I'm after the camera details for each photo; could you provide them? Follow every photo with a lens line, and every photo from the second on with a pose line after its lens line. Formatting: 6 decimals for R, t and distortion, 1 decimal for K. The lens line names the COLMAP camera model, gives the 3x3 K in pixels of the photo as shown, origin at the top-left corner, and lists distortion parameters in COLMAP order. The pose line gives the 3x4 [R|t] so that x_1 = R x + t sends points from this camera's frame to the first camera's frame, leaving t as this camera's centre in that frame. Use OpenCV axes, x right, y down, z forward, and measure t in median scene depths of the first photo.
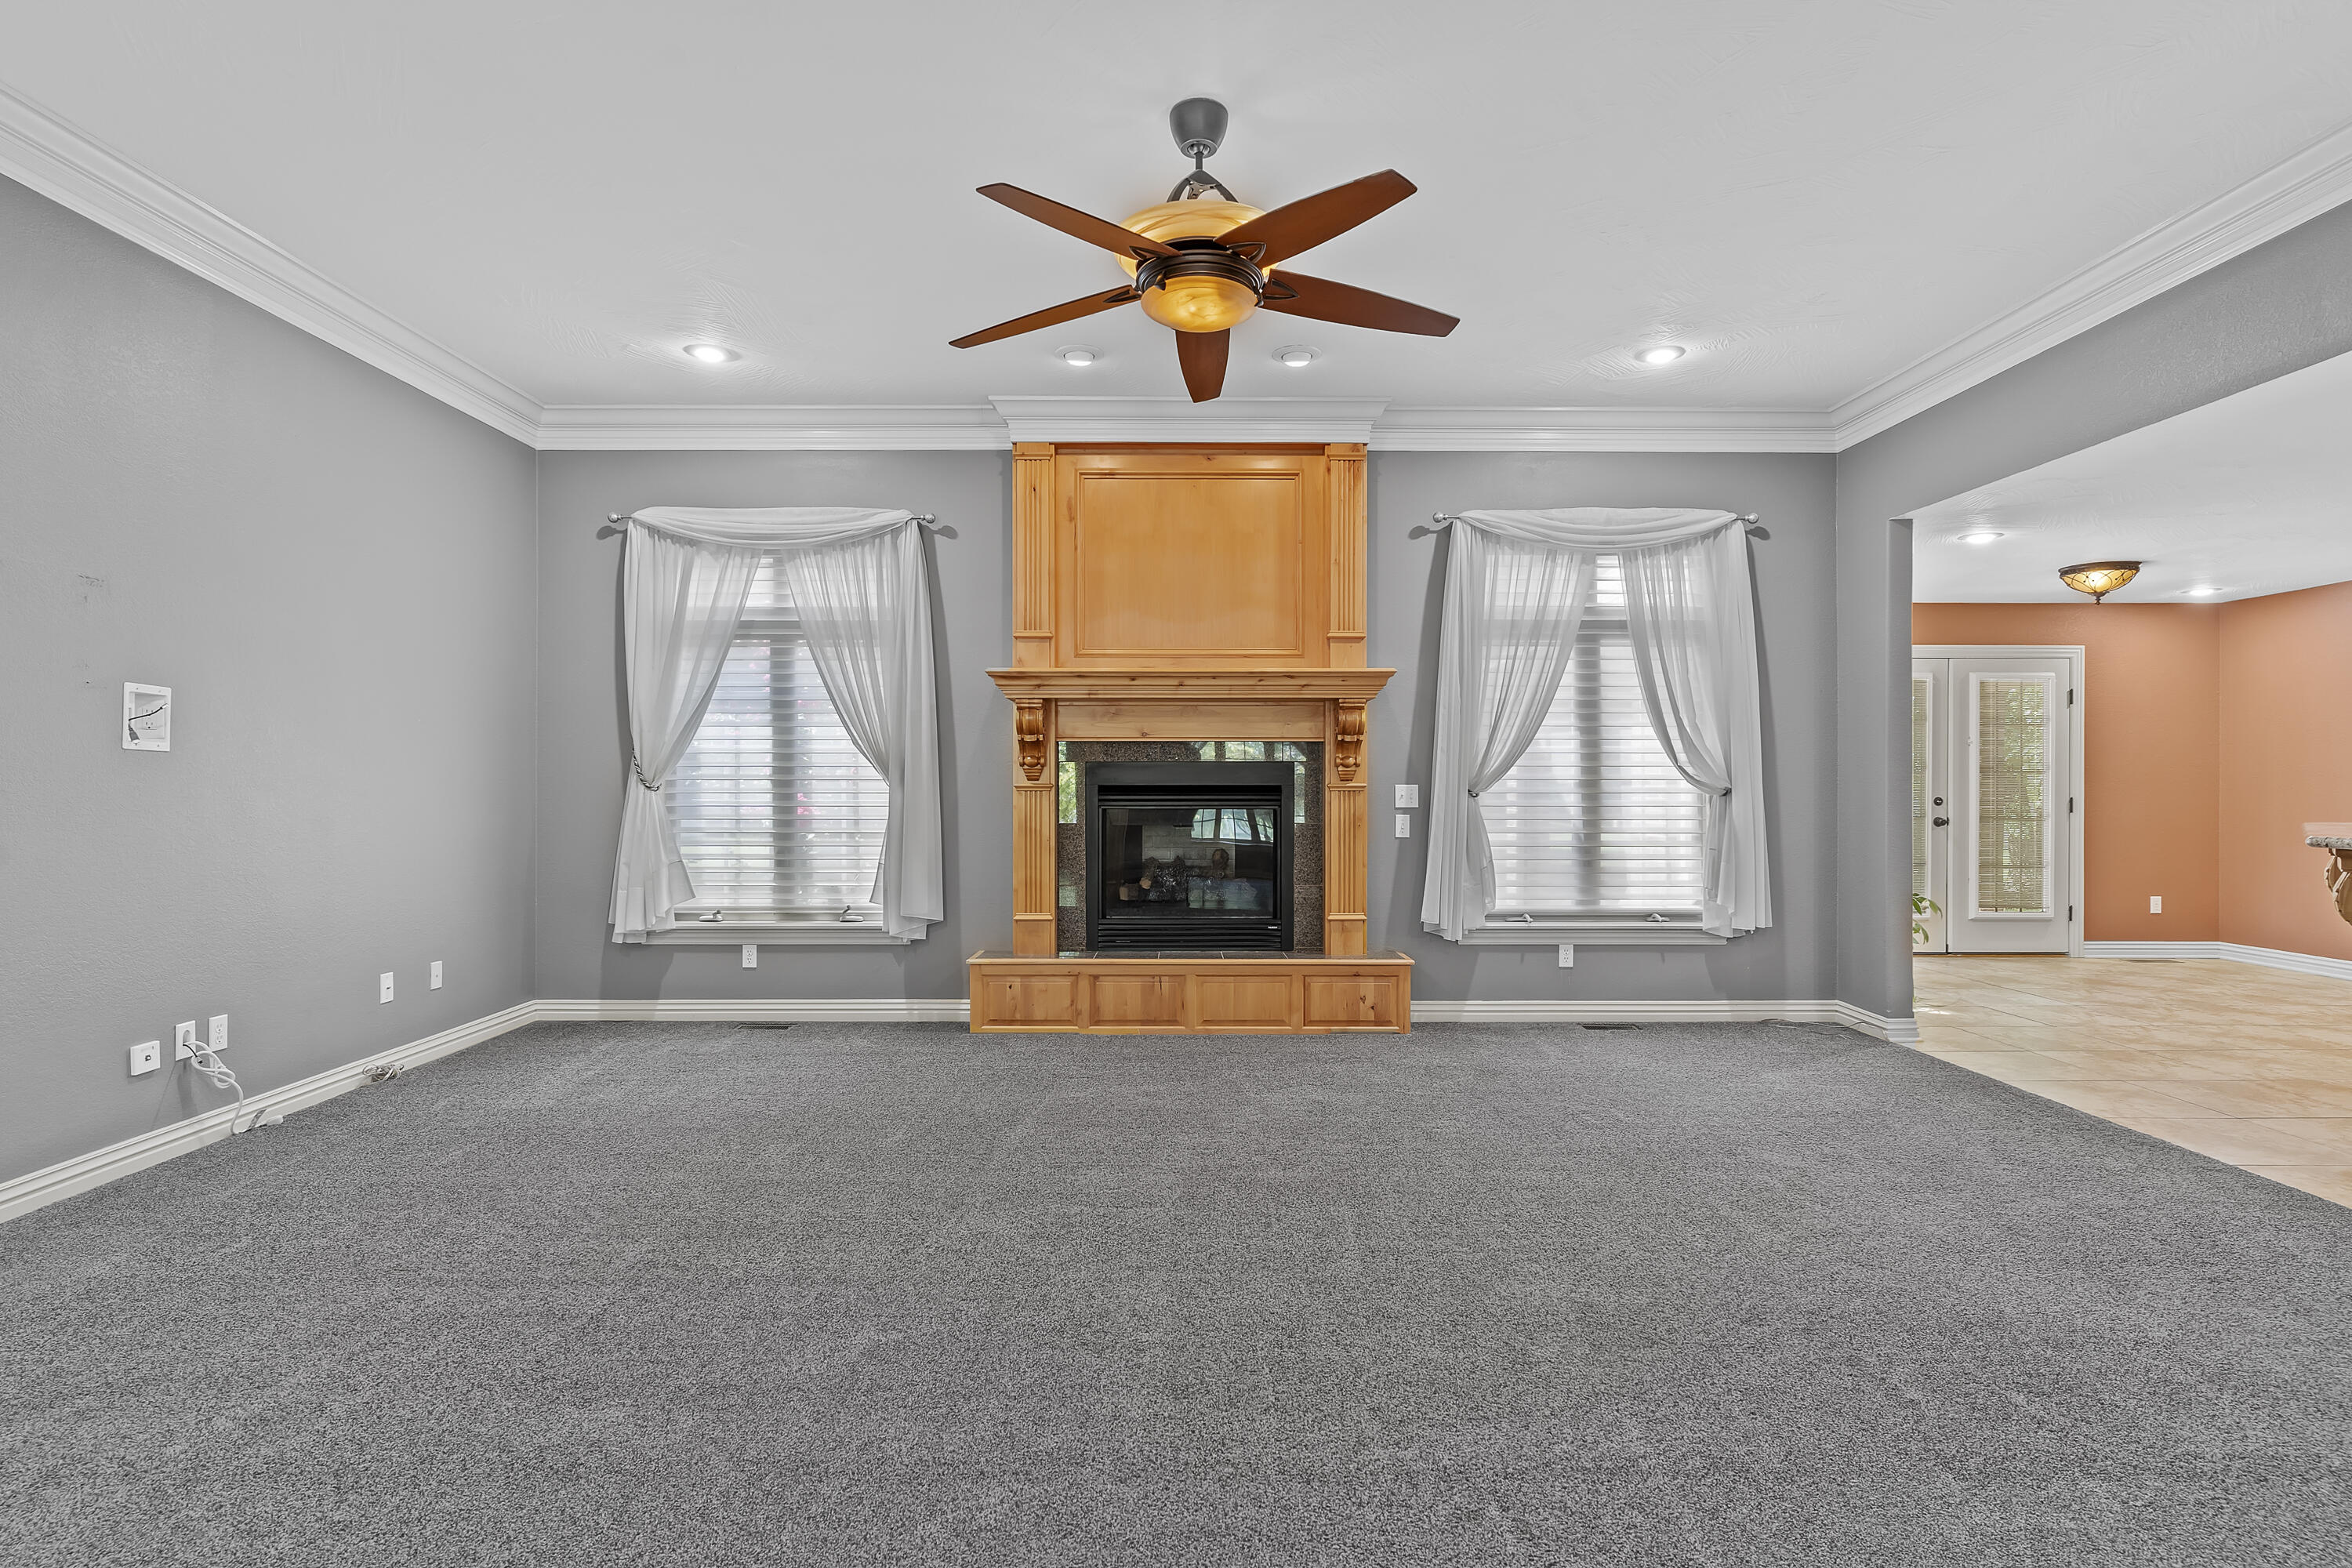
lens RADIAL K [[1153.9, 0, 1137.8], [0, 1153.9, 782.6], [0, 0, 1]] dist [-0.007048, 0.002355]
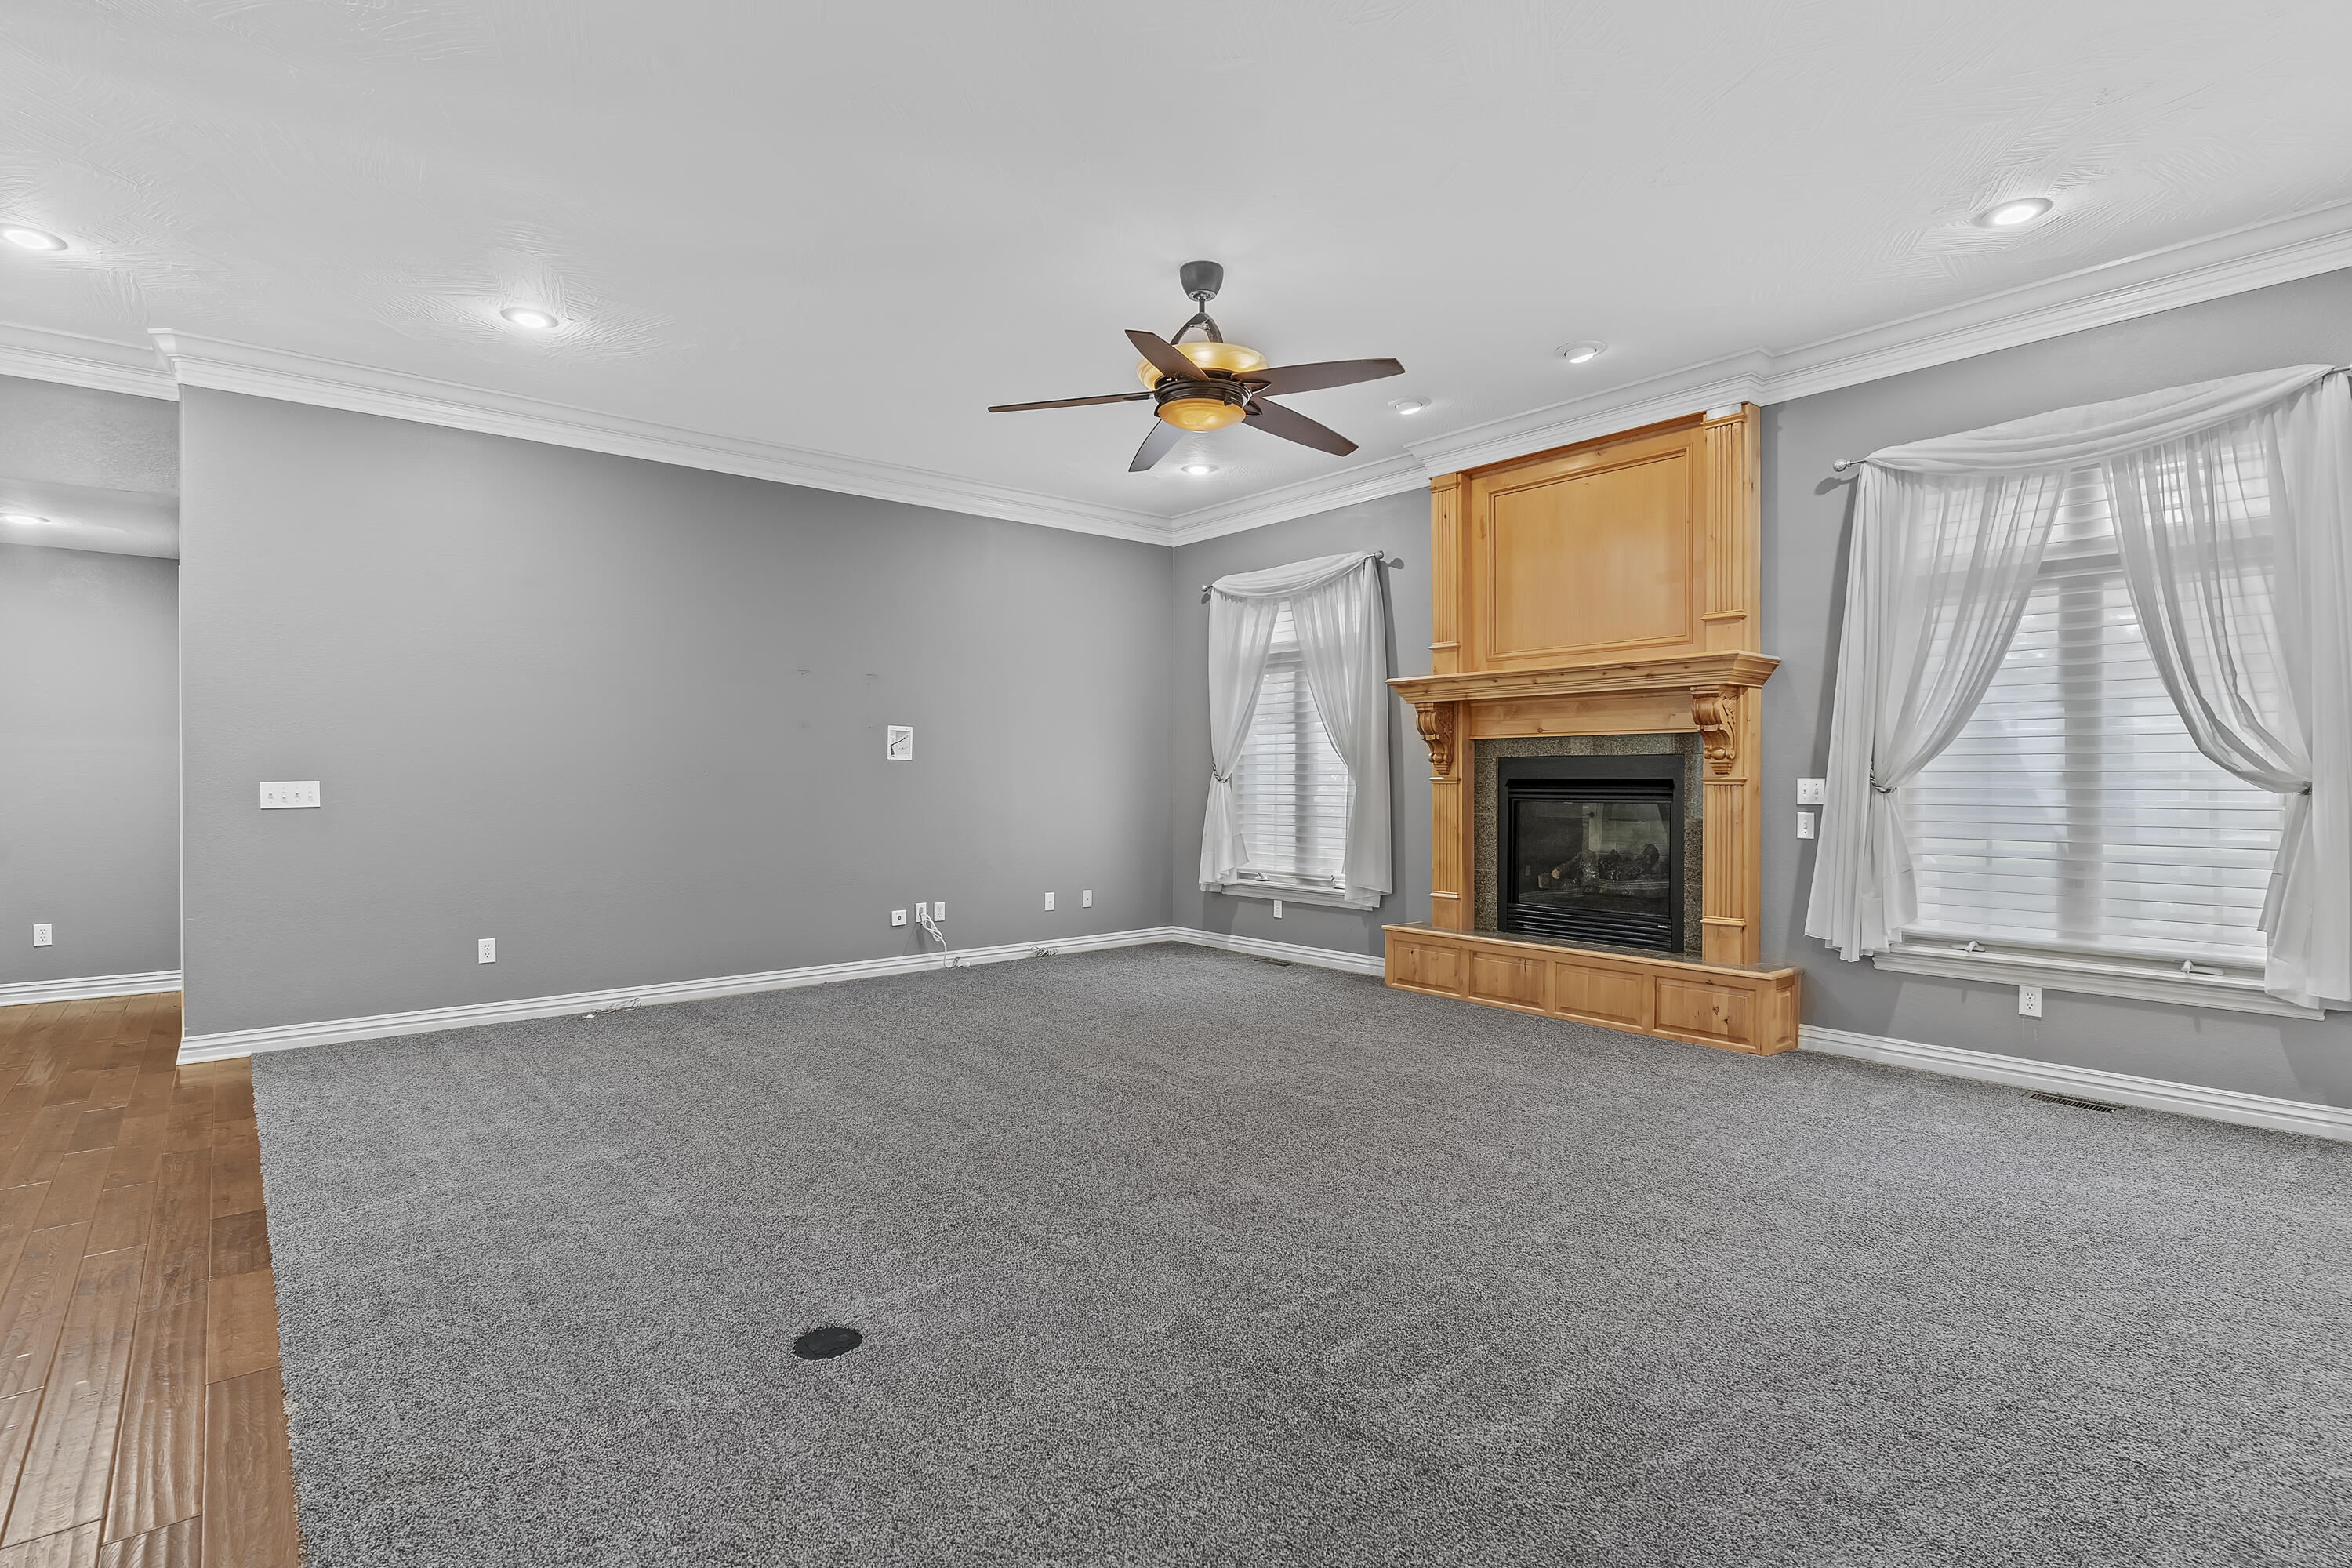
lens RADIAL K [[1153.9, 0, 1170.0], [0, 1153.9, 785.0], [0, 0, 1]] dist [-0.007048, 0.002355]
pose [[0.635543, 0.004273, -0.772054, 0.606600], [-0.000552, 0.999987, 0.005079, 0.002909], [0.772065, -0.002802, 0.635537, 0.074045]]
